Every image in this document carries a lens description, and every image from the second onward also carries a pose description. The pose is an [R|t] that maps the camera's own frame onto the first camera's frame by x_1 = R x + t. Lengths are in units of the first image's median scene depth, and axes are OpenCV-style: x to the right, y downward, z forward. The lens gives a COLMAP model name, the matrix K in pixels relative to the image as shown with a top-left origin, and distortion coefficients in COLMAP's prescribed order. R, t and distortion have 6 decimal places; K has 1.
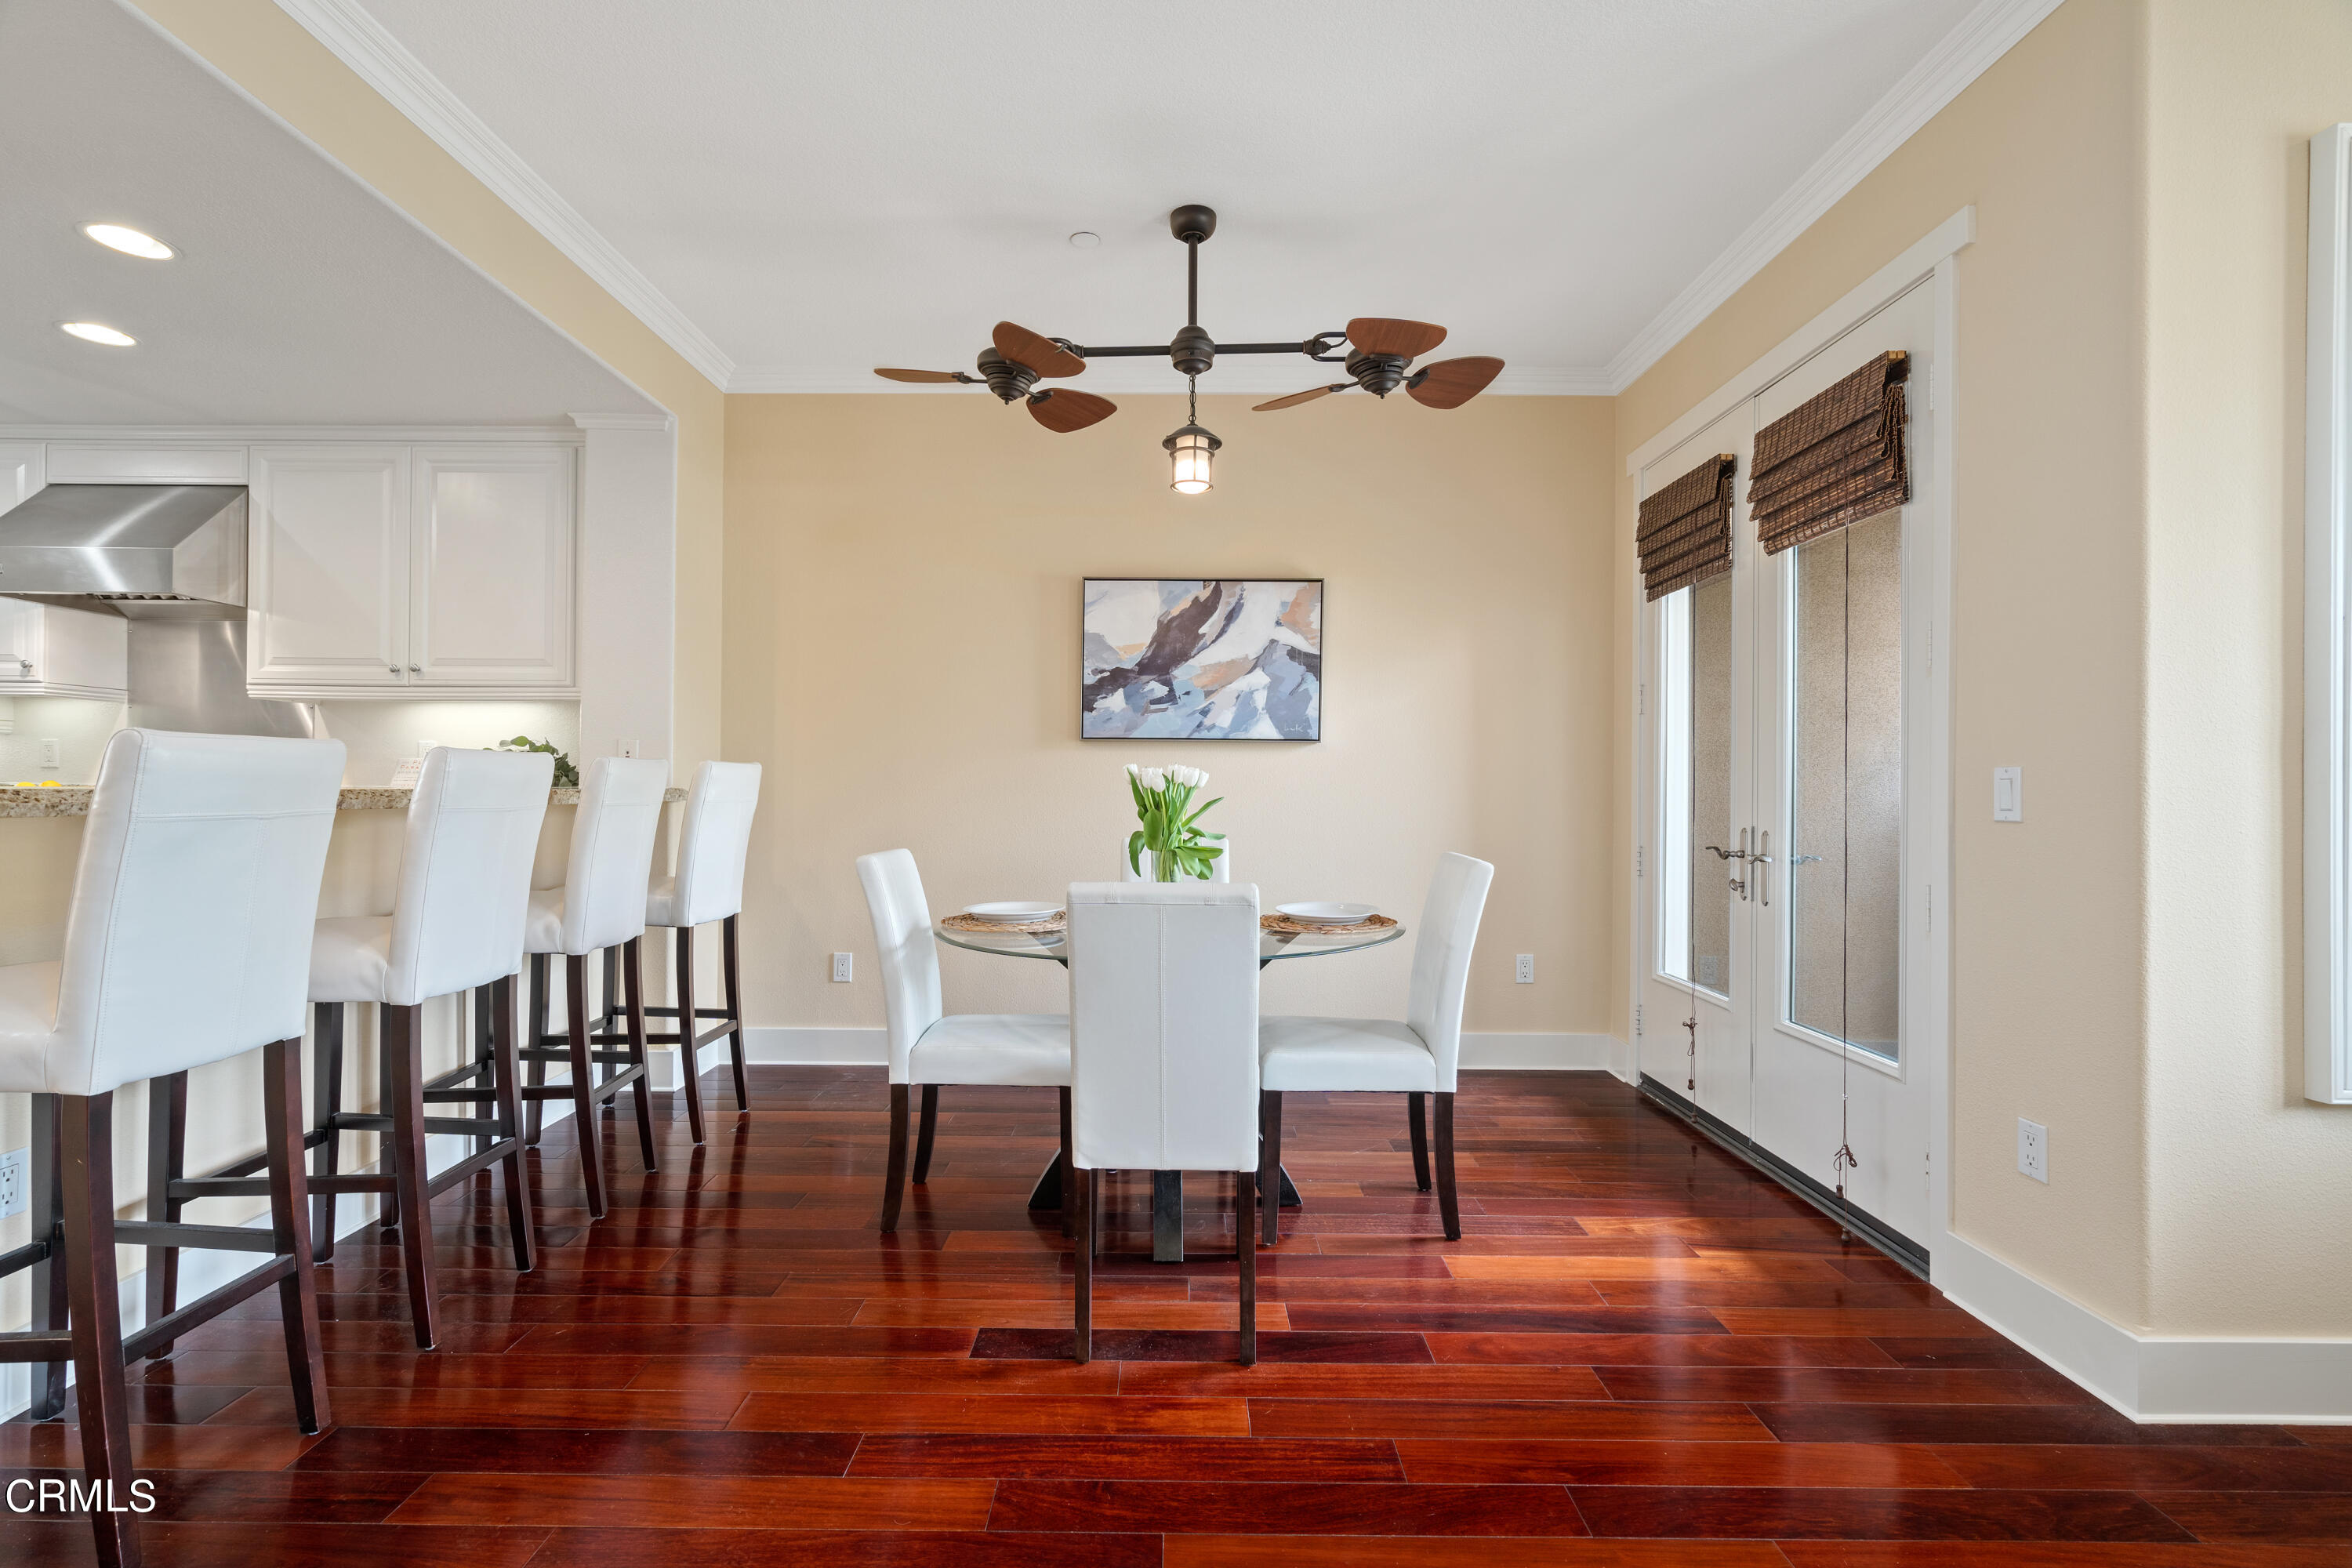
lens RADIAL K [[1066.3, 0, 1174.7], [0, 1066.3, 783.8], [0, 0, 1]] dist [-0.005570, 0.001974]
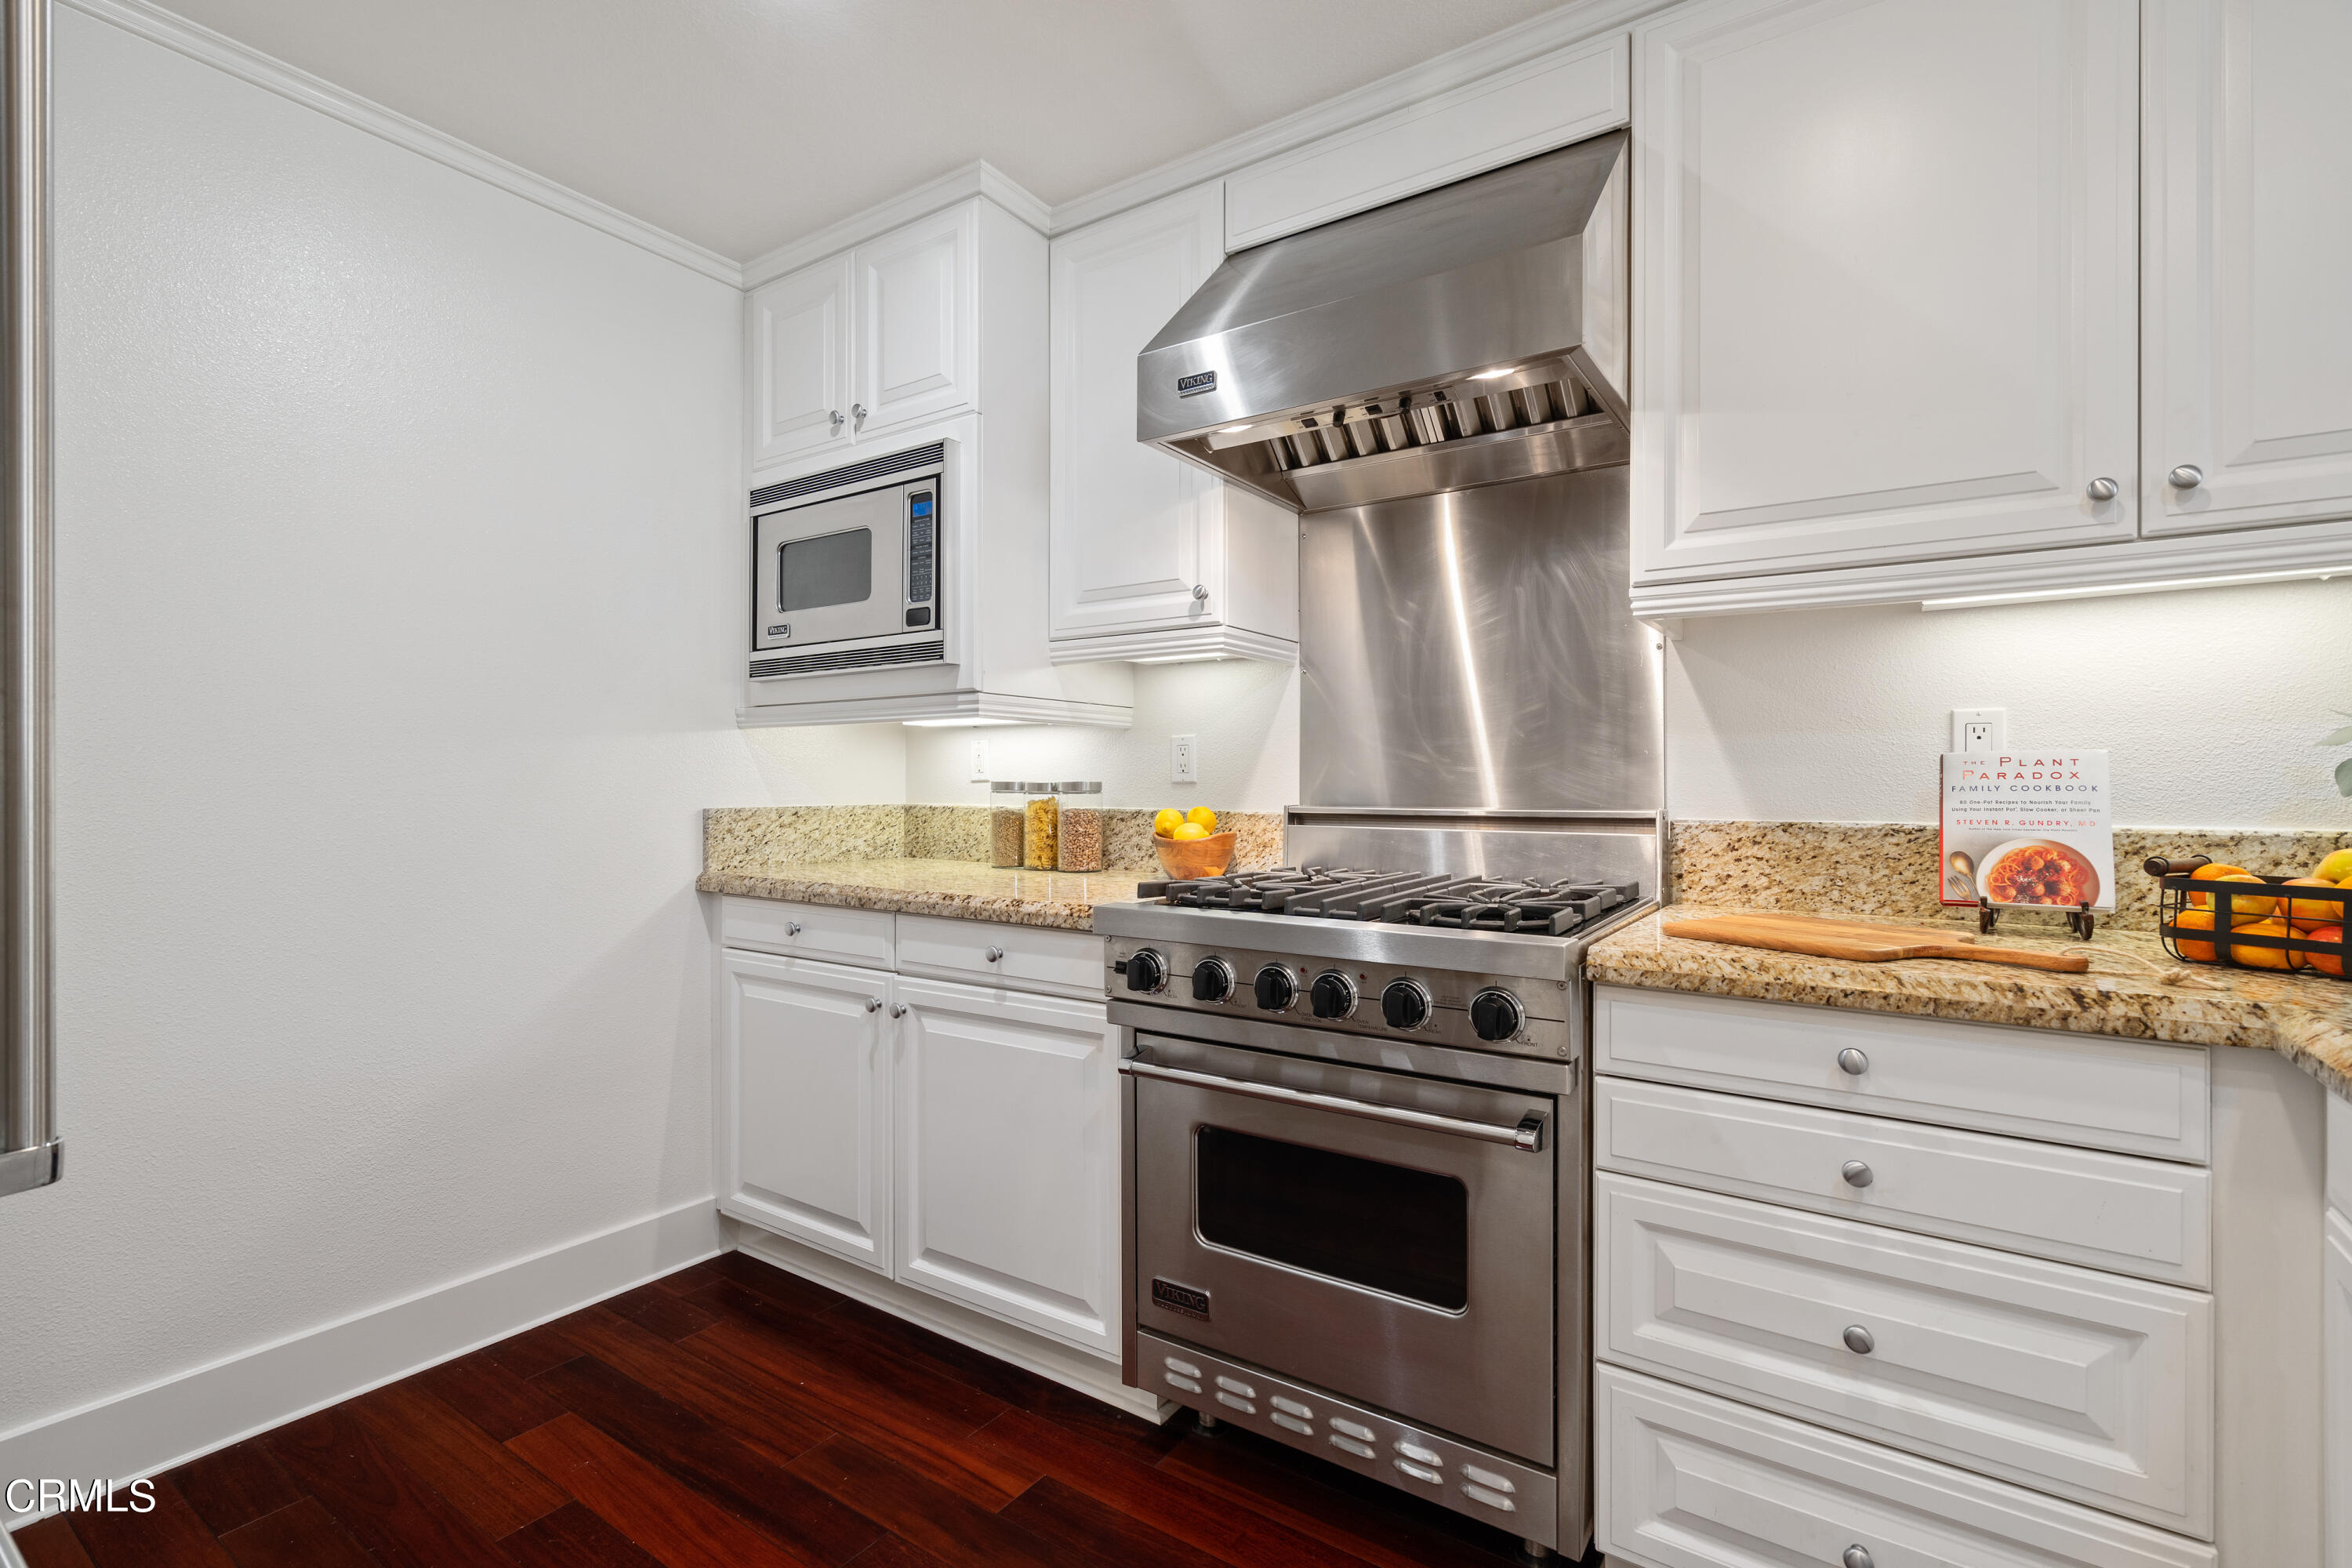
lens RADIAL K [[1066.3, 0, 1125.5], [0, 1066.3, 789.5], [0, 0, 1]] dist [-0.005570, 0.001974]
pose [[0.813474, -0.005644, -0.581574, -0.823888], [0.006770, 0.999977, -0.000235, -0.013506], [0.581562, -0.003746, 0.813494, 0.554095]]
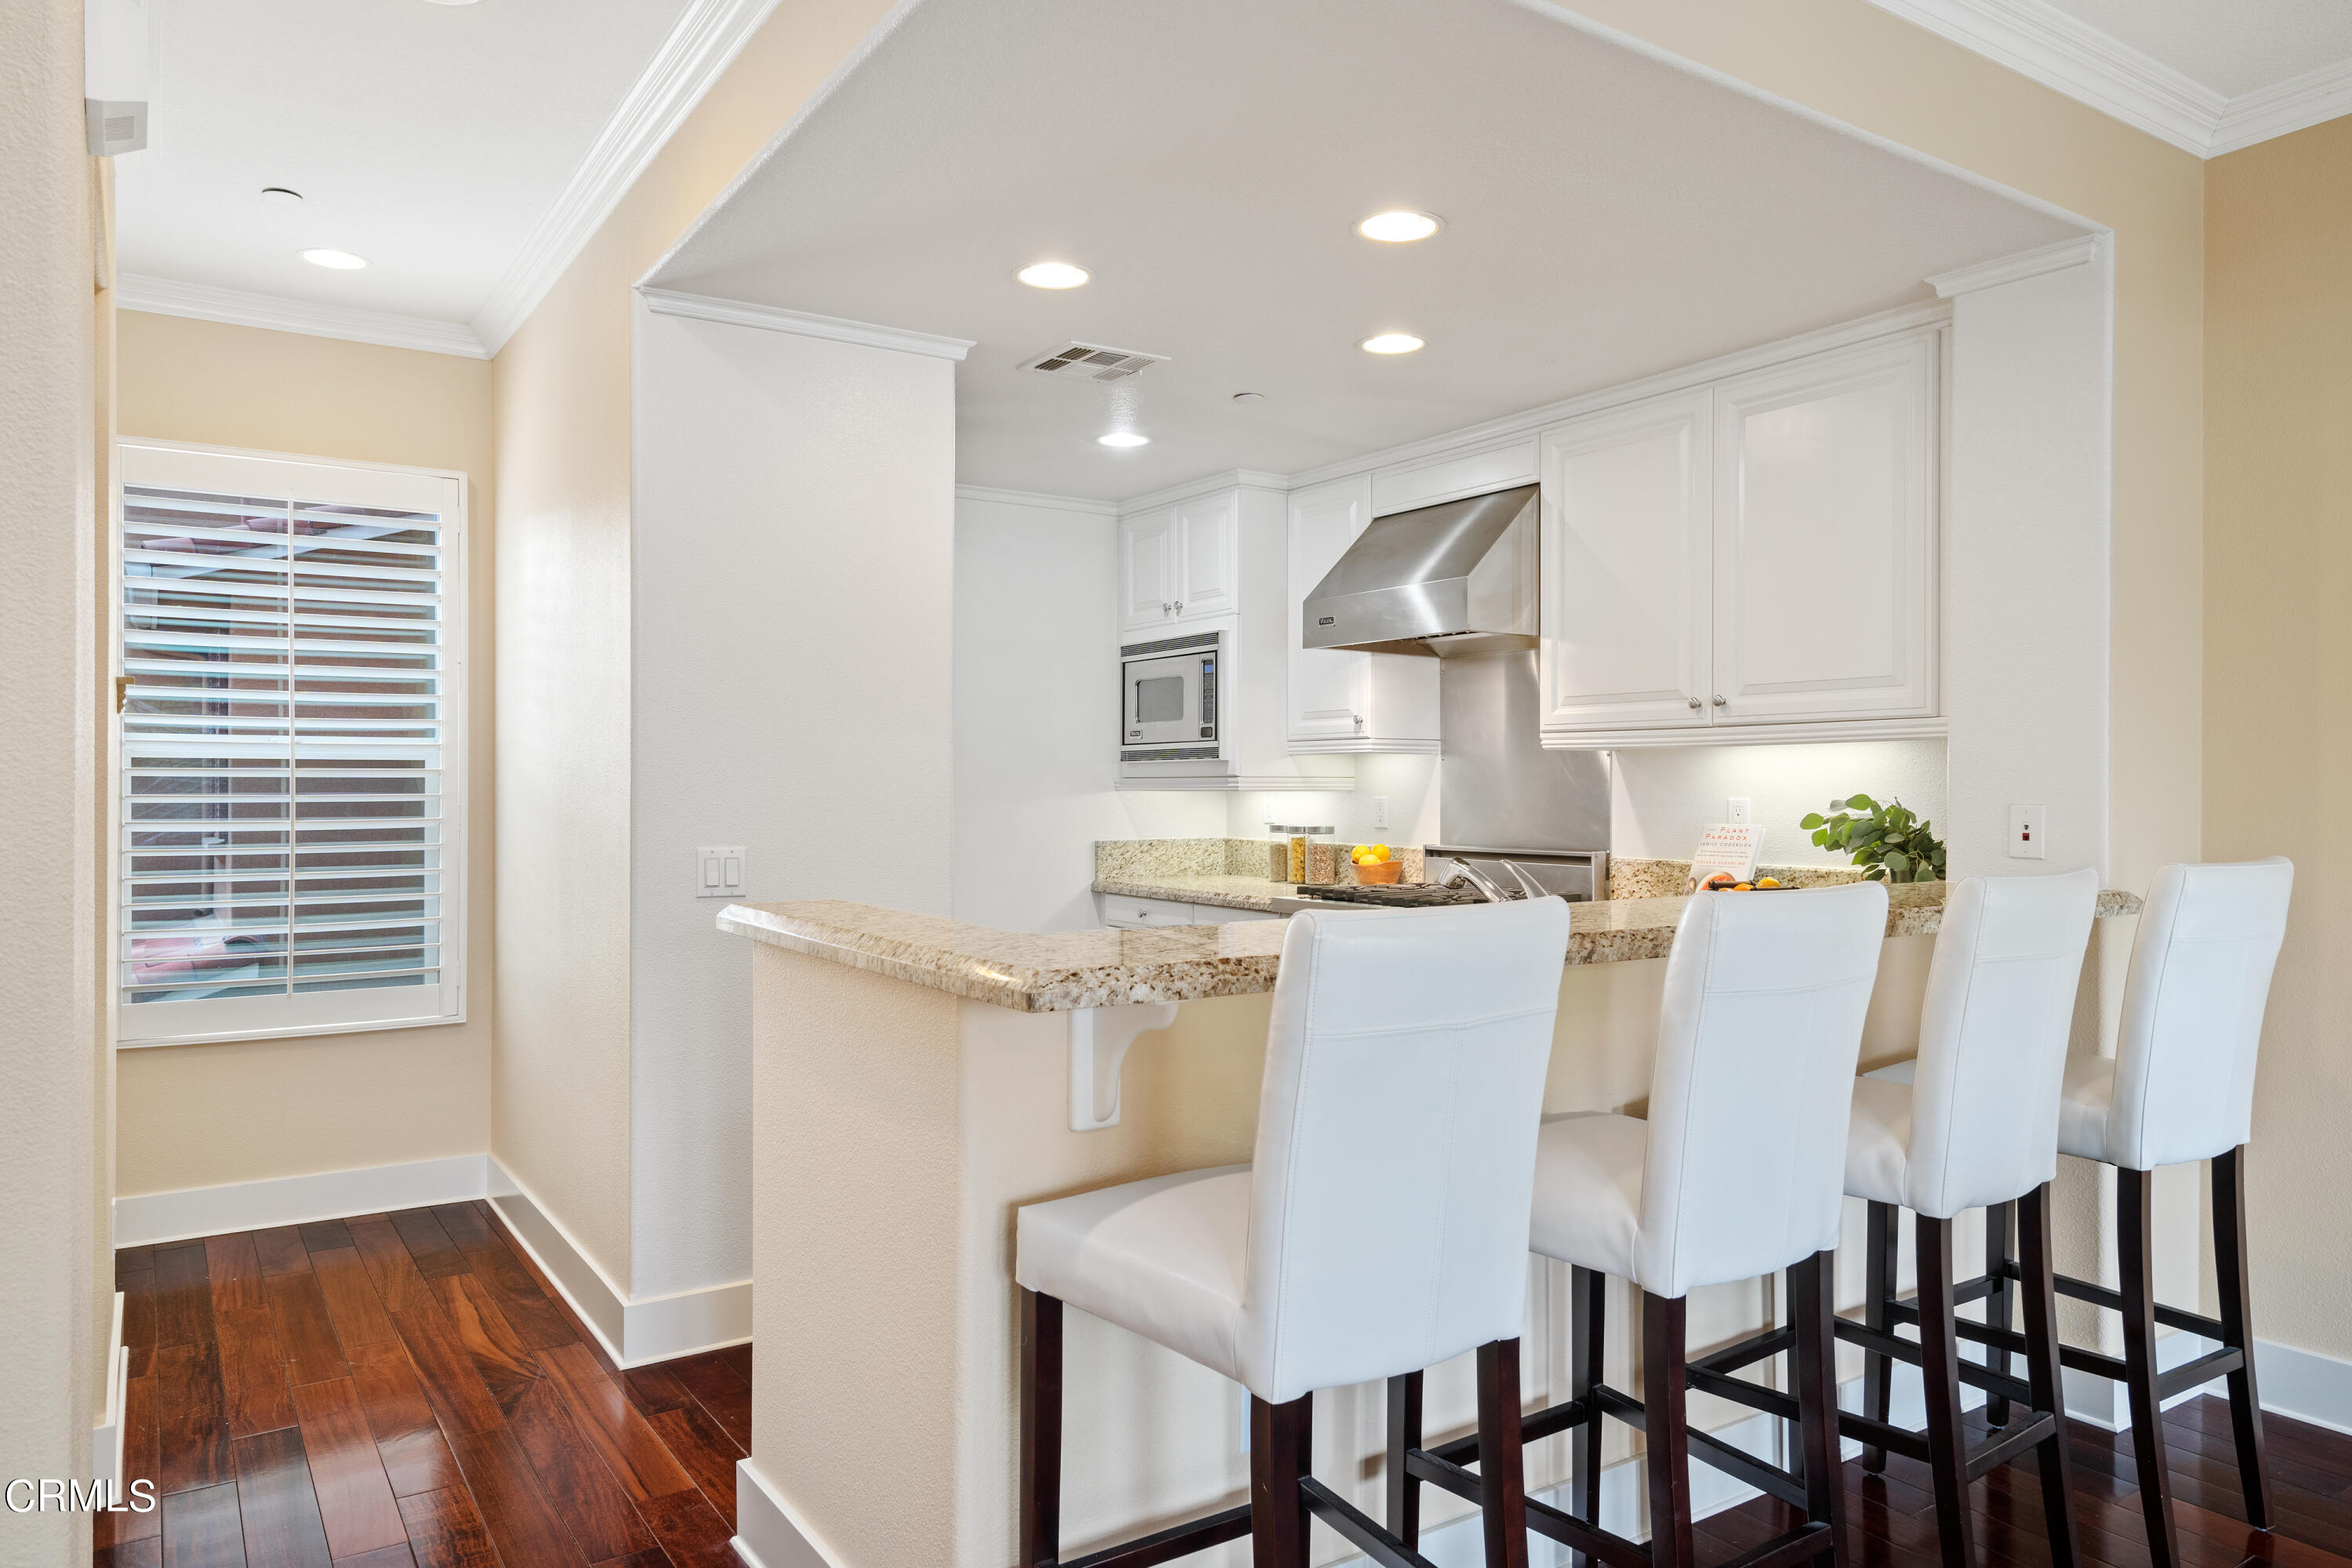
lens RADIAL K [[1538.9, 0, 1171.5], [0, 1538.9, 796.6], [0, 0, 1]] dist [0.006306, 0.000897]
pose [[0.551186, -0.002421, -0.834379, -0.063497], [0.006880, 0.999975, 0.001644, -0.051419], [0.834354, -0.006647, 0.551189, 0.137030]]
